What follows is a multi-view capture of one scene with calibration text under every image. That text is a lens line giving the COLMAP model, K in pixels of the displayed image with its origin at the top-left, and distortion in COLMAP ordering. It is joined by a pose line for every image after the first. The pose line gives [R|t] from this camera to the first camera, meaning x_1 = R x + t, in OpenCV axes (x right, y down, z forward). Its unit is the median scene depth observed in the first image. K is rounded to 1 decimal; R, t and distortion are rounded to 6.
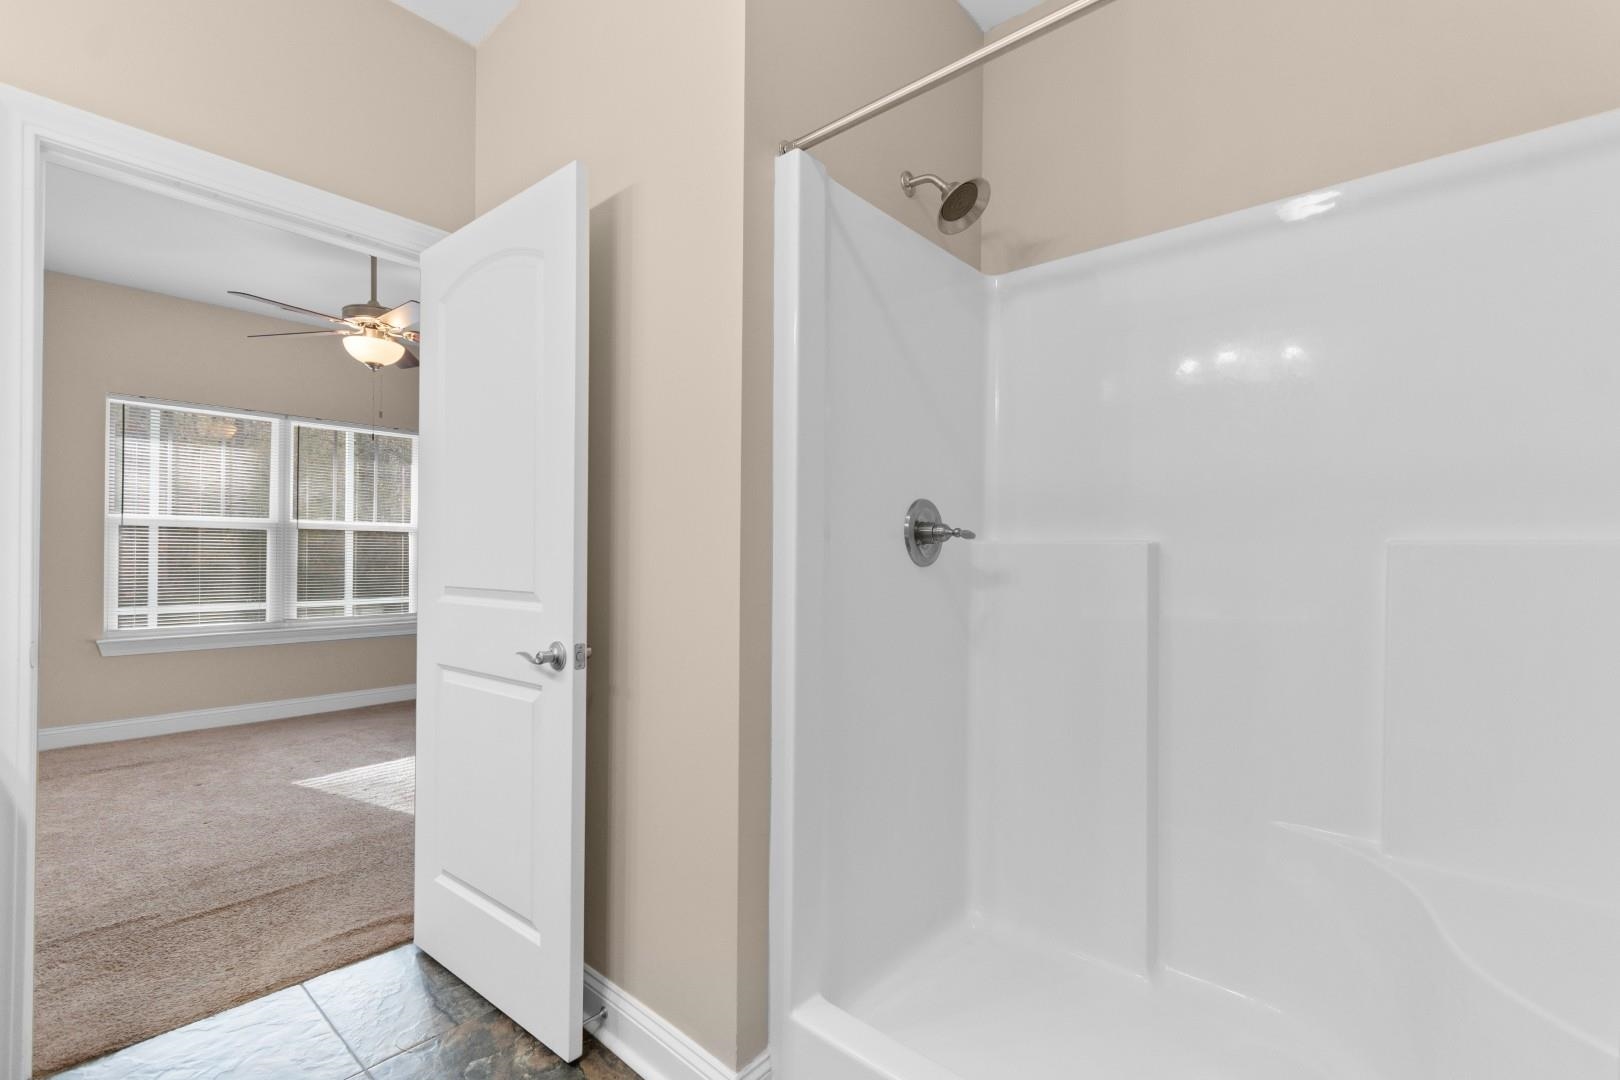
lens RADIAL K [[719.2, 0, 811.8], [0, 719.2, 549.8], [0, 0, 1]] dist [0.003023, -0.000440]
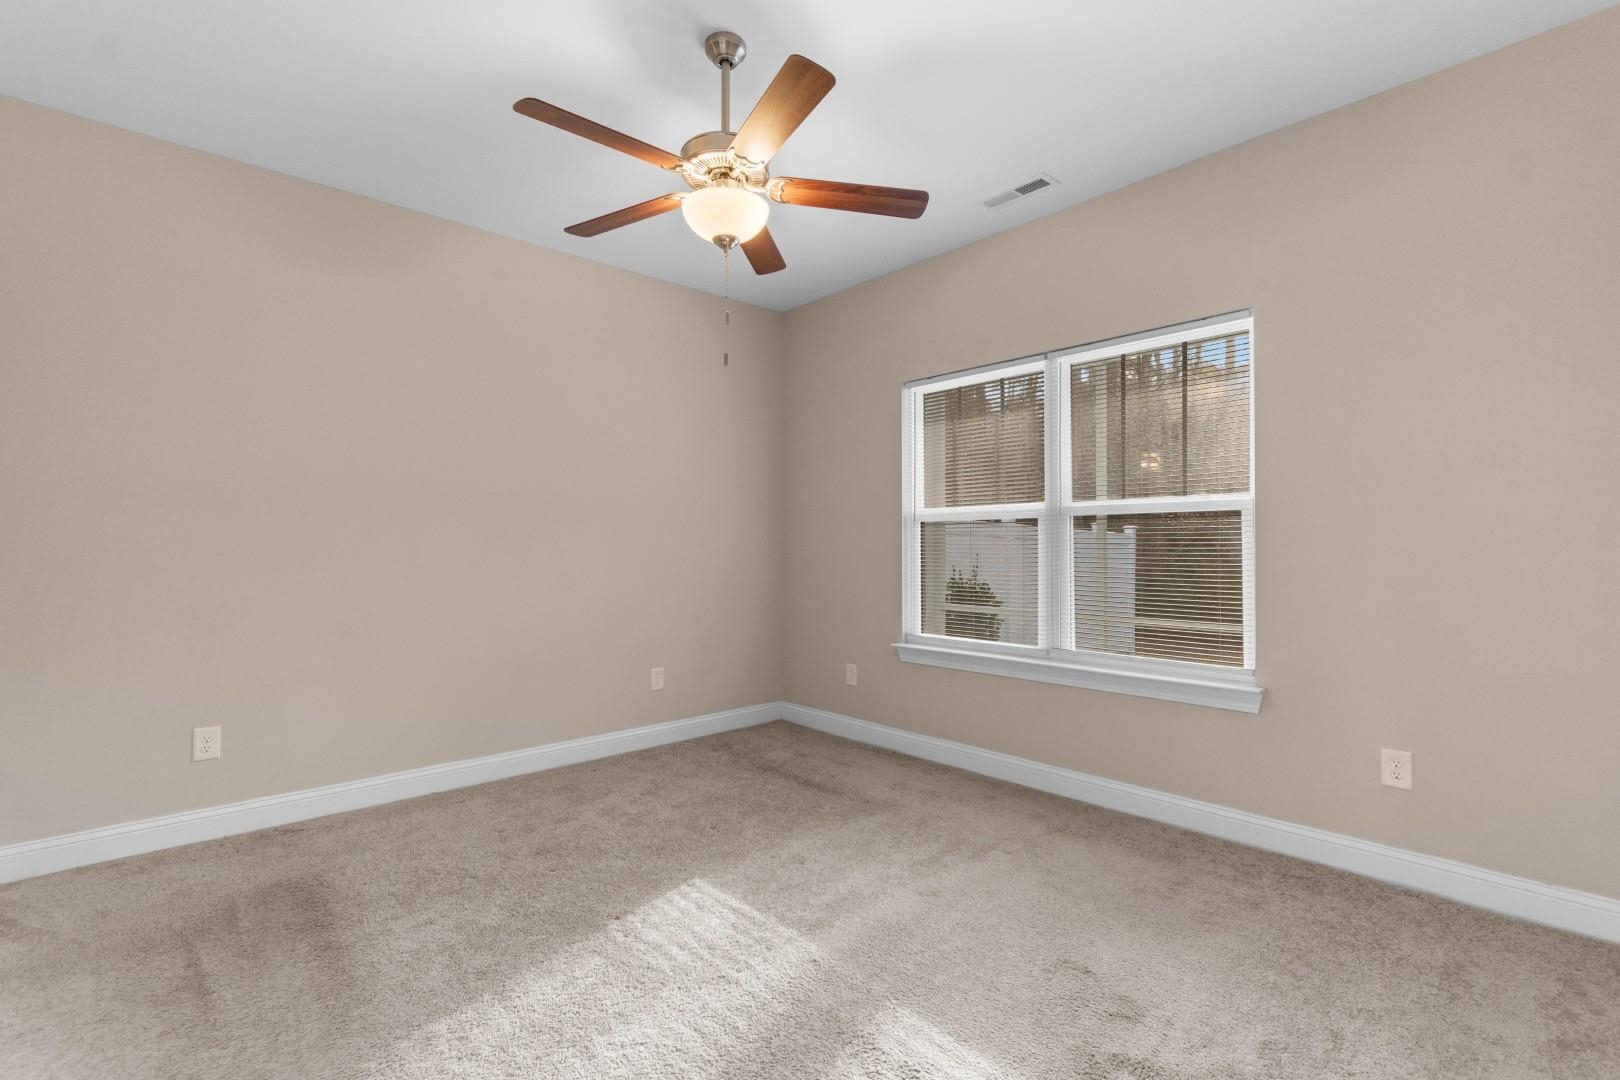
lens RADIAL K [[719.2, 0, 800.6], [0, 719.2, 540.5], [0, 0, 1]] dist [0.003023, -0.000440]
pose [[-0.094136, -0.012590, -0.995480, -0.018614], [0.009246, 0.999866, -0.013520, 0.001410], [0.995516, -0.010477, -0.094007, 0.845149]]
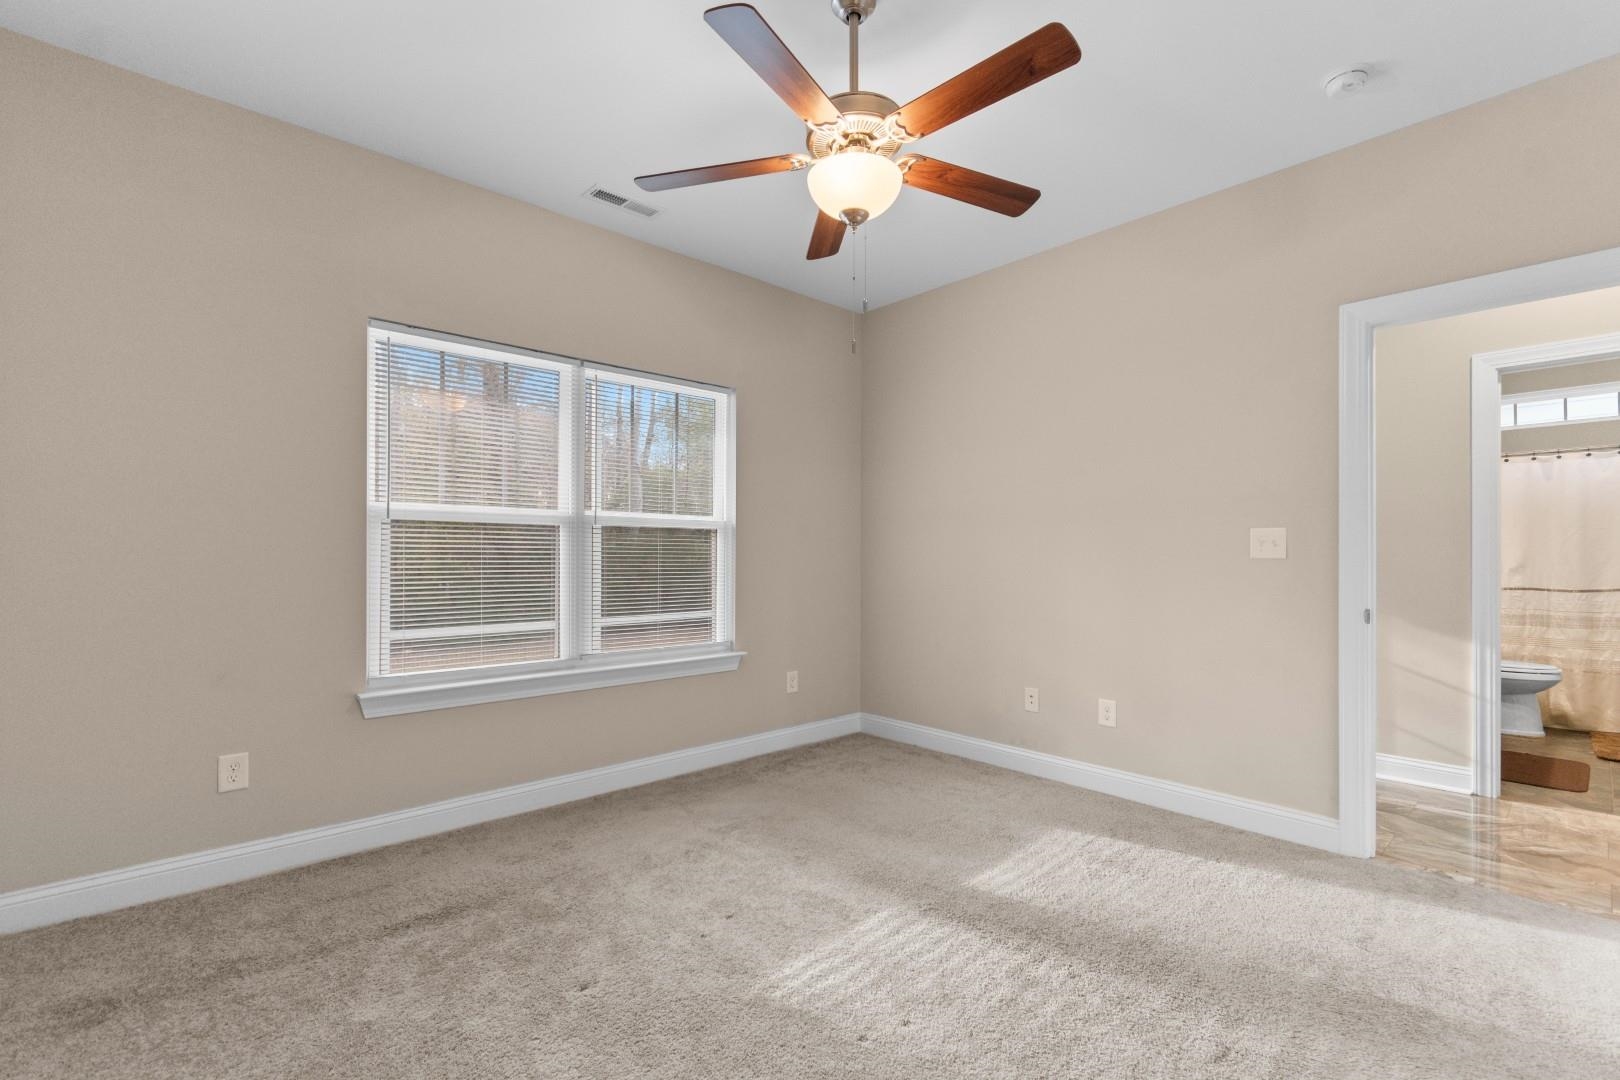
lens RADIAL K [[719.2, 0, 822.4], [0, 719.2, 546.6], [0, 0, 1]] dist [0.003023, -0.000440]
pose [[0.995973, 0.000954, -0.089653, -0.445796], [-0.000979, 0.999999, -0.000231, -0.007505], [0.089652, 0.000318, 0.995973, 0.336083]]
